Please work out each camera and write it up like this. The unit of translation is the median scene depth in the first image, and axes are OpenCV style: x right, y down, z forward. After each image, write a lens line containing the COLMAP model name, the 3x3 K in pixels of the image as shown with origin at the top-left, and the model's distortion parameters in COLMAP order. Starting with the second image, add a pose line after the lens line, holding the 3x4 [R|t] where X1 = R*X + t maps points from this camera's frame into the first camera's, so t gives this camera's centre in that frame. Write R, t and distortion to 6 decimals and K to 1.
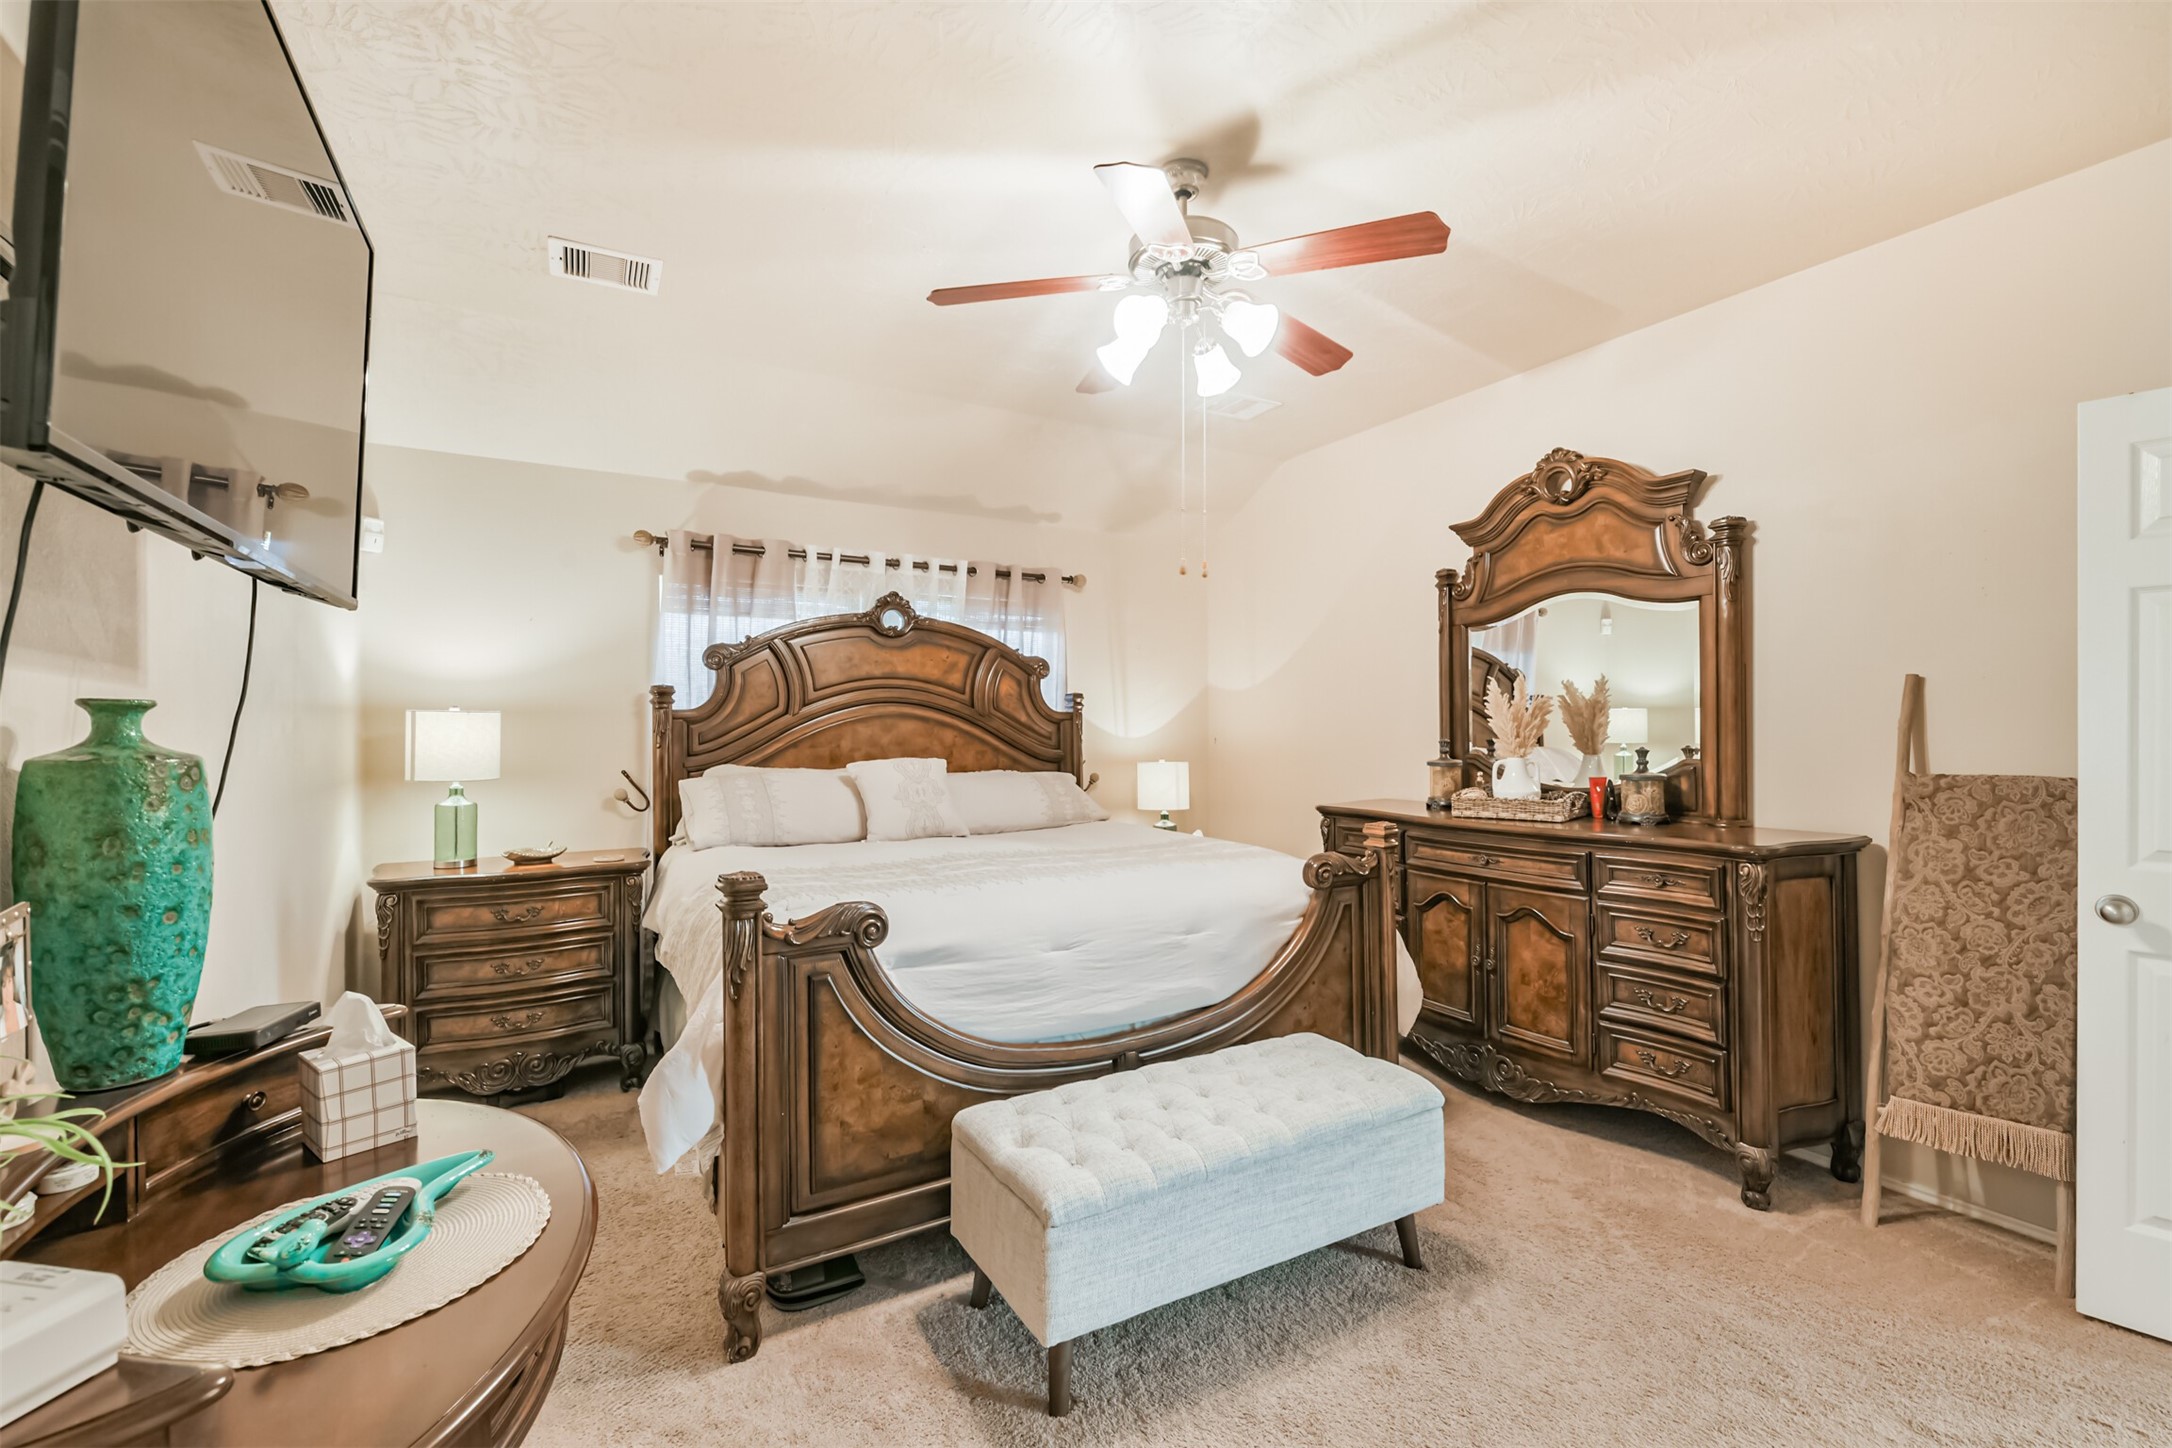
lens RADIAL K [[932.5, 0, 1089.7], [0, 932.5, 738.8], [0, 0, 1]] dist [0.007036, -0.000389]
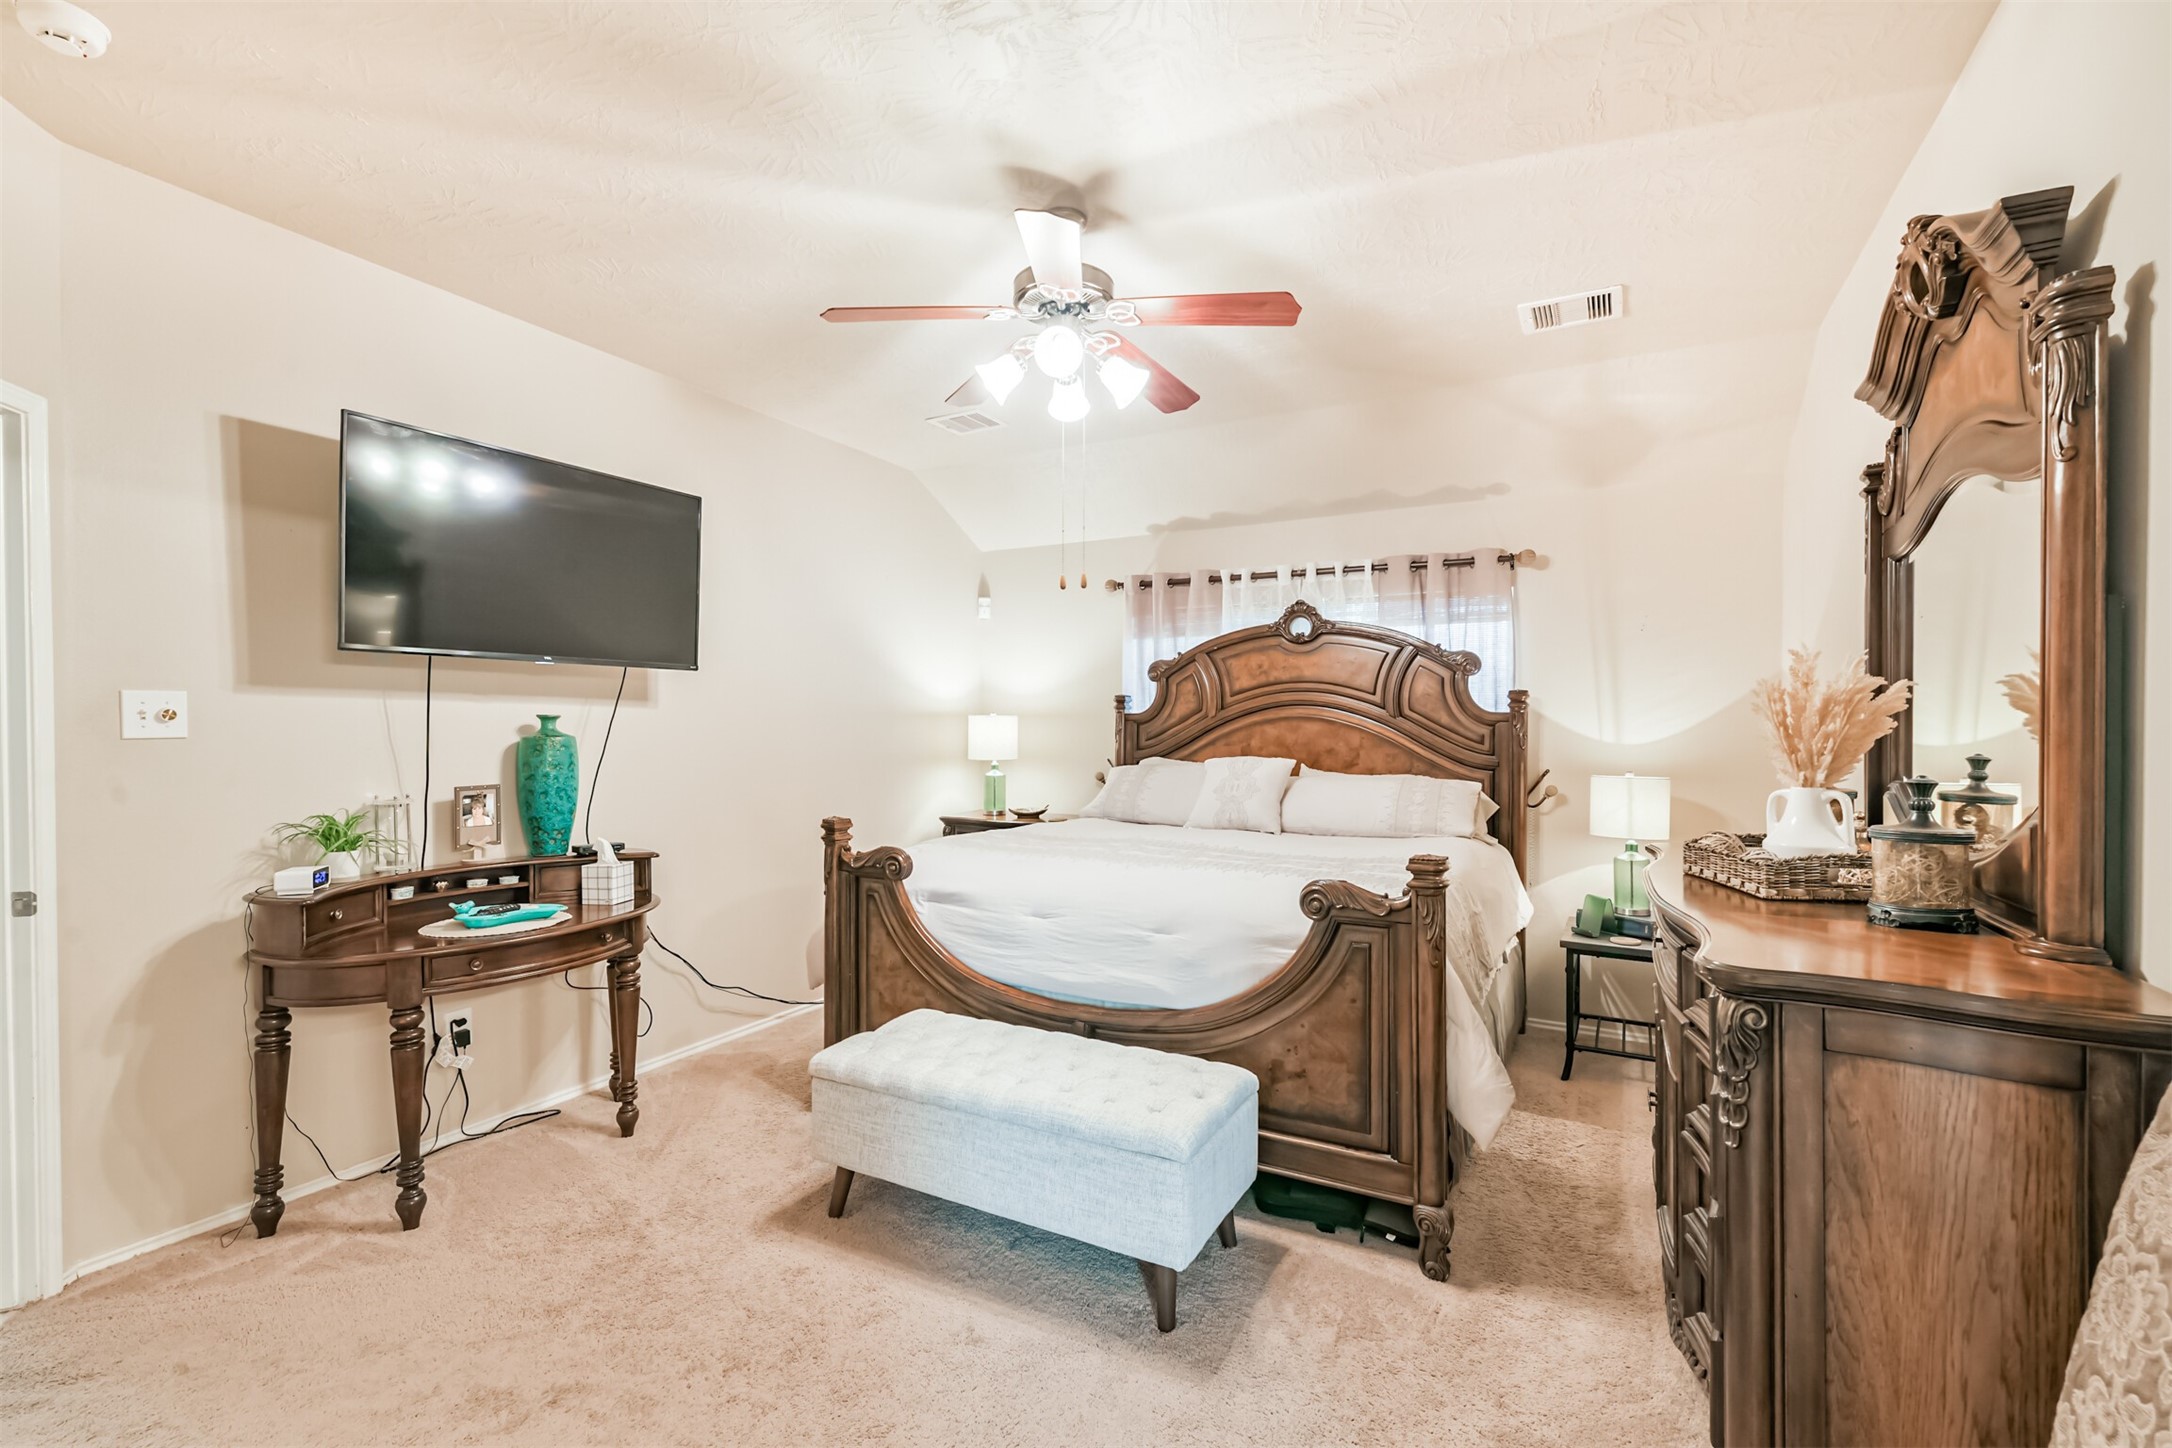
lens RADIAL K [[932.5, 0, 1089.7], [0, 932.5, 738.8], [0, 0, 1]] dist [0.007036, -0.000389]
pose [[0.526579, 0.018689, -0.849921, 0.598858], [-0.017221, 0.999788, 0.011314, -0.008827], [0.849952, 0.008679, 0.526789, 0.255163]]
